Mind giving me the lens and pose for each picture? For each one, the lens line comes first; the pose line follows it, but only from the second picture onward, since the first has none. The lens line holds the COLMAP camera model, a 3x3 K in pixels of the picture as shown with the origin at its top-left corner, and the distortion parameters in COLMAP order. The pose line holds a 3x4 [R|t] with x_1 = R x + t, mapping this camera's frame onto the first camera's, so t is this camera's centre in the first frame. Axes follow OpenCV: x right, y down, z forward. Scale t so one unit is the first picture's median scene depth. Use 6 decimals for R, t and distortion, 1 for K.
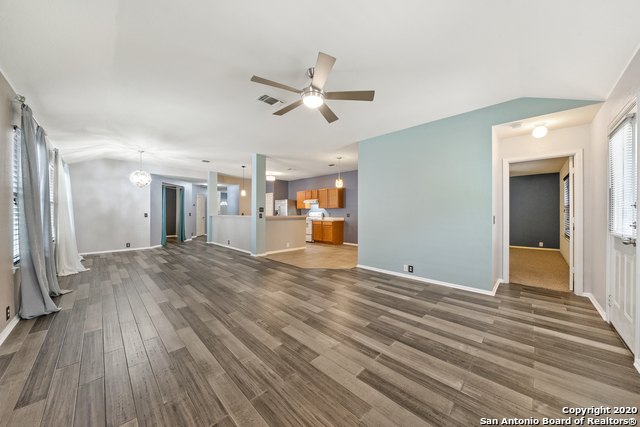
lens RADIAL K [[219.8, 0, 323.9], [0, 219.8, 212.5], [0, 0, 1]] dist [-0.000647, -0.000047]
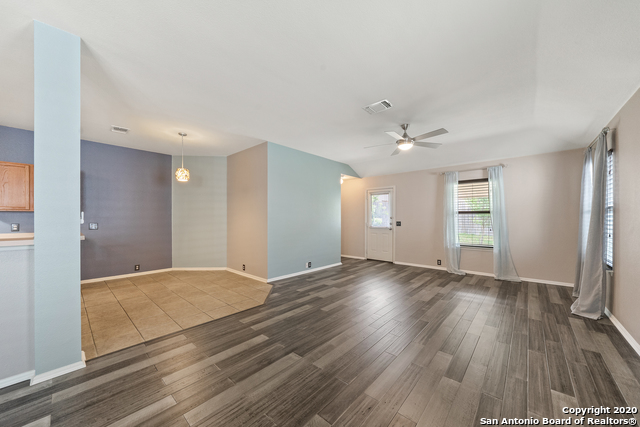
lens RADIAL K [[233.4, 0, 323.4], [0, 233.4, 217.7], [0, 0, 1]] dist [-0.000923, -0.000010]
pose [[-0.047680, -0.003225, 0.998857, -0.850195], [-0.000755, 0.999995, 0.003192, -0.018346], [-0.998862, -0.000602, -0.047682, 0.870908]]
